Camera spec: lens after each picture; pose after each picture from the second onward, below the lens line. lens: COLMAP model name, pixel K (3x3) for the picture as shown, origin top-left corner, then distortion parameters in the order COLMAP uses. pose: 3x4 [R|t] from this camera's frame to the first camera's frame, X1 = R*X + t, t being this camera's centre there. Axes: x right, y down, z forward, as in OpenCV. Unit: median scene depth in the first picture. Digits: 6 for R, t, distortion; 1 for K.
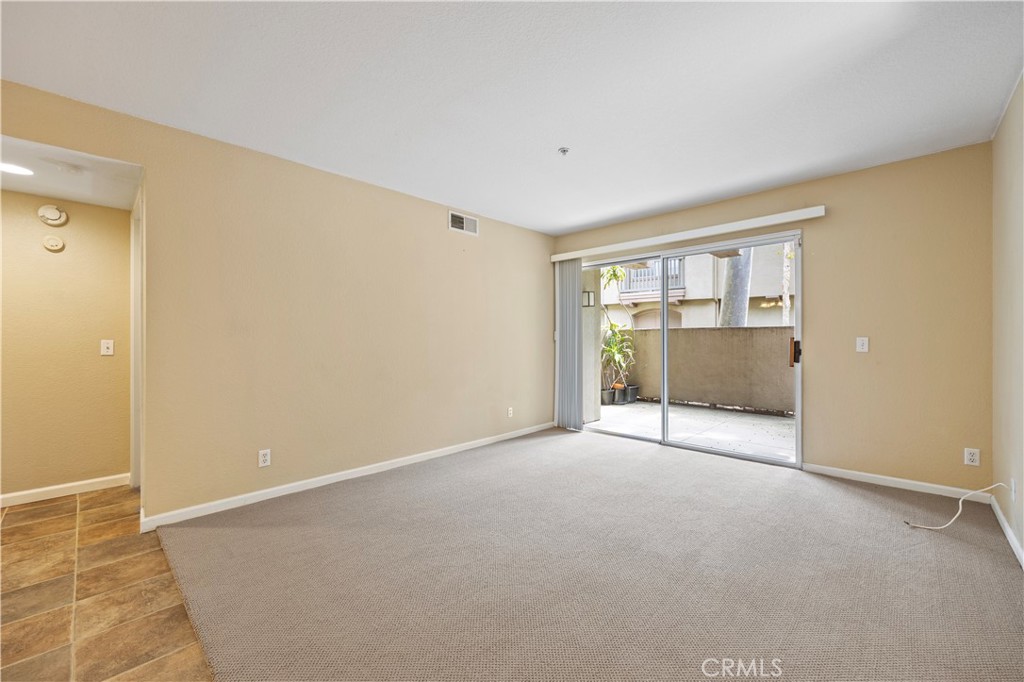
lens RADIAL K [[410.0, 0, 511.3], [0, 410.0, 336.4], [0, 0, 1]] dist [-0.003352, -0.000154]
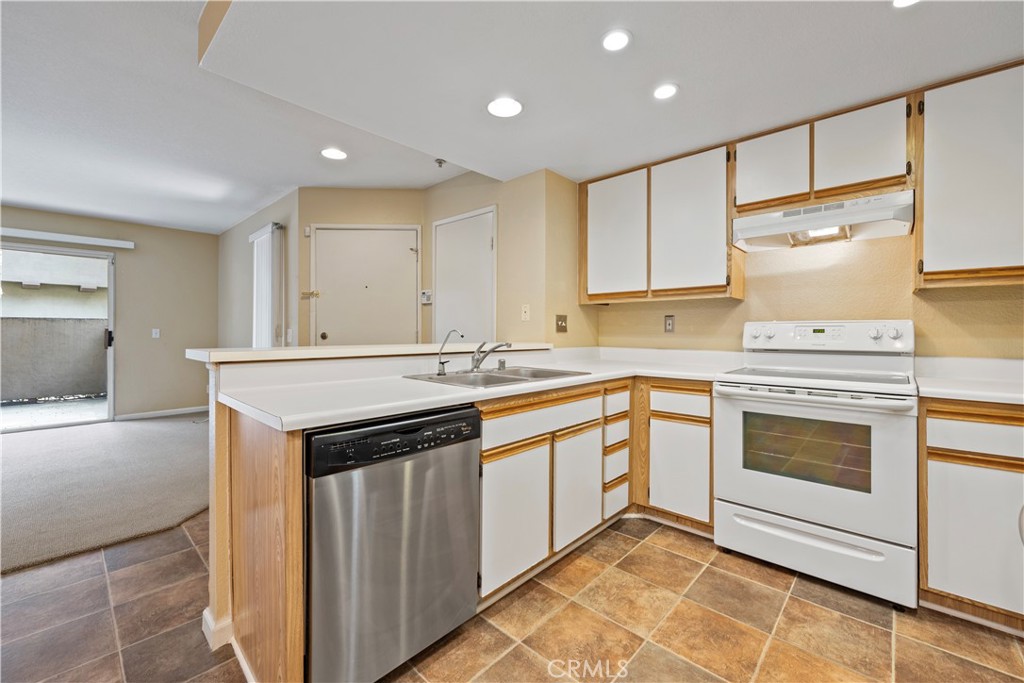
lens RADIAL K [[414.7, 0, 510.8], [0, 414.7, 331.6], [0, 0, 1]] dist [-0.001979, -0.000278]
pose [[-0.018476, -0.000279, 0.999829, -0.472405], [-0.011013, 0.999939, 0.000076, -0.001713], [-0.999769, -0.011010, -0.018478, -0.224494]]
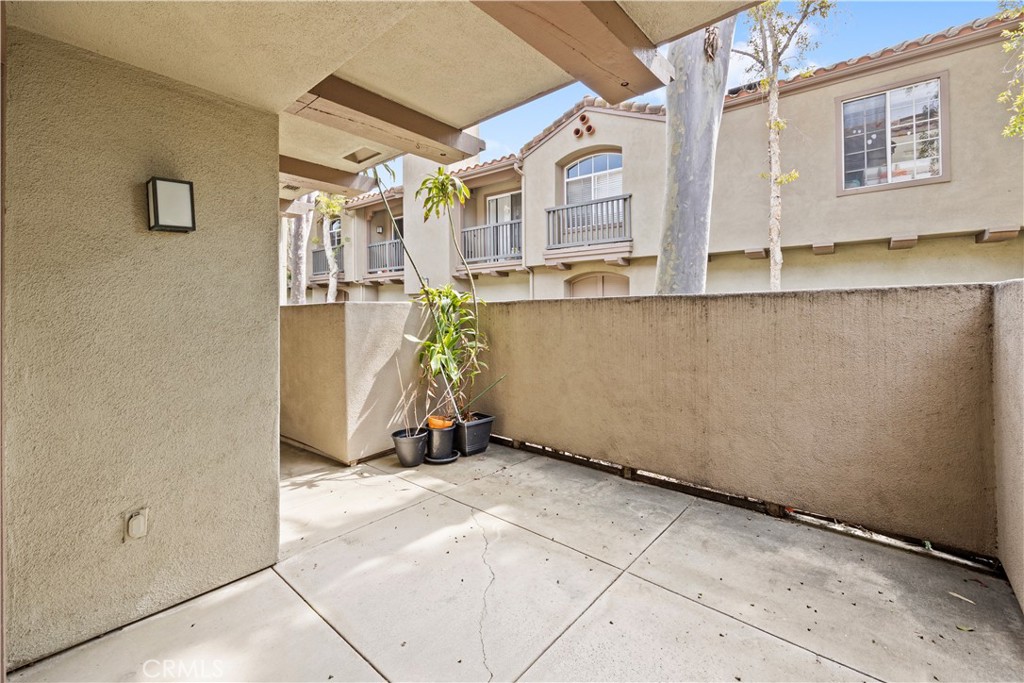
lens RADIAL K [[429.0, 0, 515.9], [0, 429.0, 308.1], [0, 0, 1]] dist [-0.002008, -0.000195]
pose [[0.998283, -0.011214, 0.057489, 0.427064], [0.011281, 0.999936, -0.000825, -0.012677], [-0.057476, 0.001472, 0.998346, 0.665598]]
